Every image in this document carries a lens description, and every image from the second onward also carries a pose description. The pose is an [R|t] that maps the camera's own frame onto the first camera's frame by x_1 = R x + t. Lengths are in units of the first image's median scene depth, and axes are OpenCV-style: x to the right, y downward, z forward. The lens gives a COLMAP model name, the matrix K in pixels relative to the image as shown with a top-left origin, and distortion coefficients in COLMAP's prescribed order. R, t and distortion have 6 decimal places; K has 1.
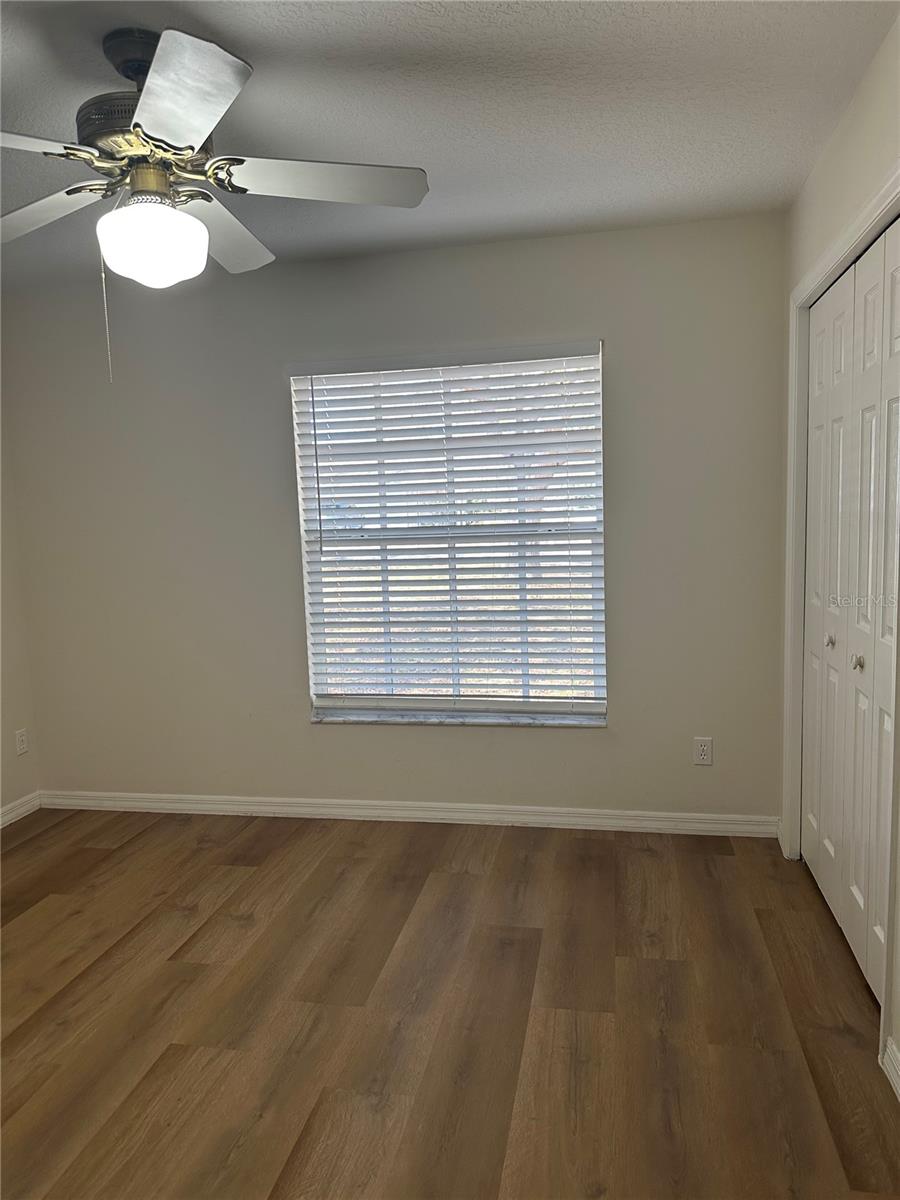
lens RADIAL K [[874.6, 0, 450.0], [0, 874.6, 600.0], [0, 0, 1]] dist [0.057138, -0.091960]
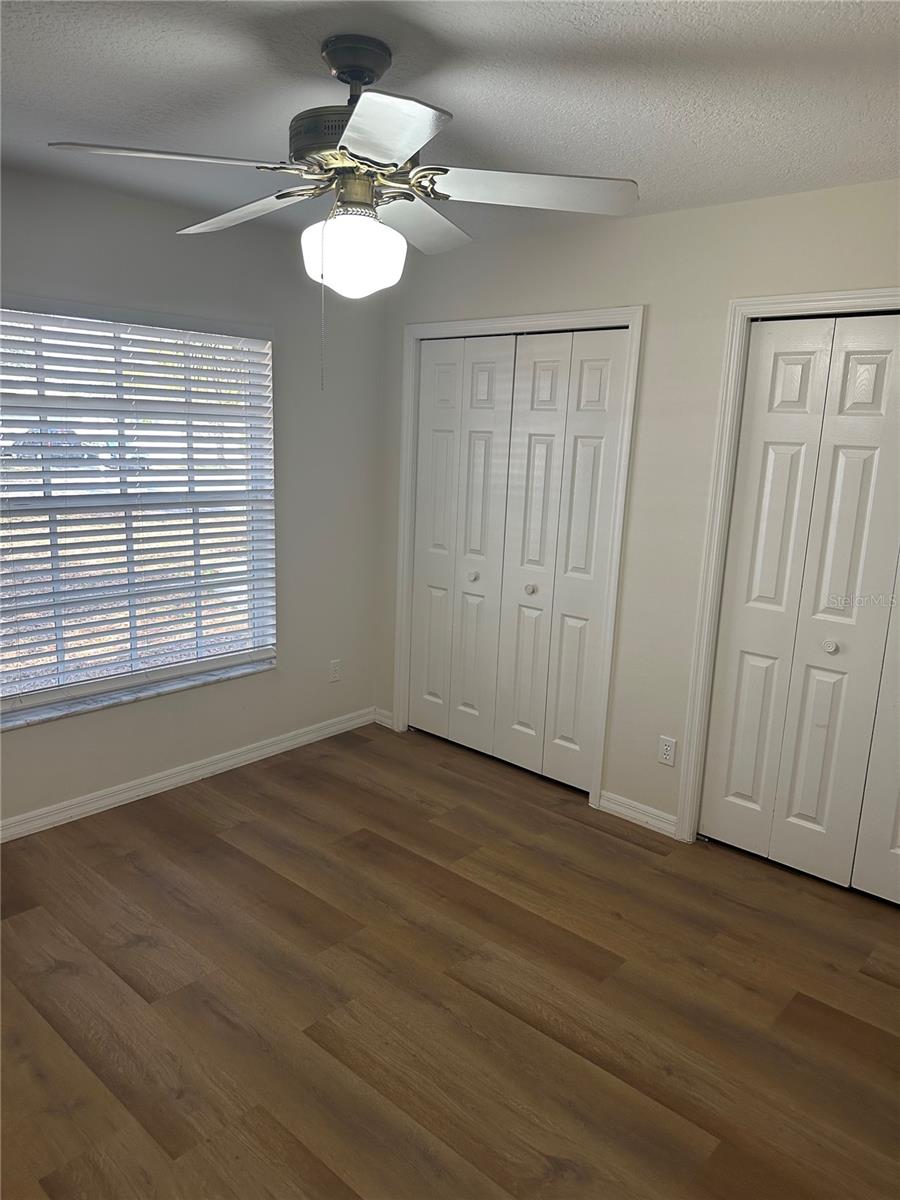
lens RADIAL K [[874.6, 0, 450.0], [0, 874.6, 600.0], [0, 0, 1]] dist [0.057138, -0.091960]
pose [[0.489145, -0.128952, 0.862617, -0.817279], [0.036426, 0.991168, 0.127514, -0.097957], [-0.871441, -0.030952, 0.489522, 0.272809]]
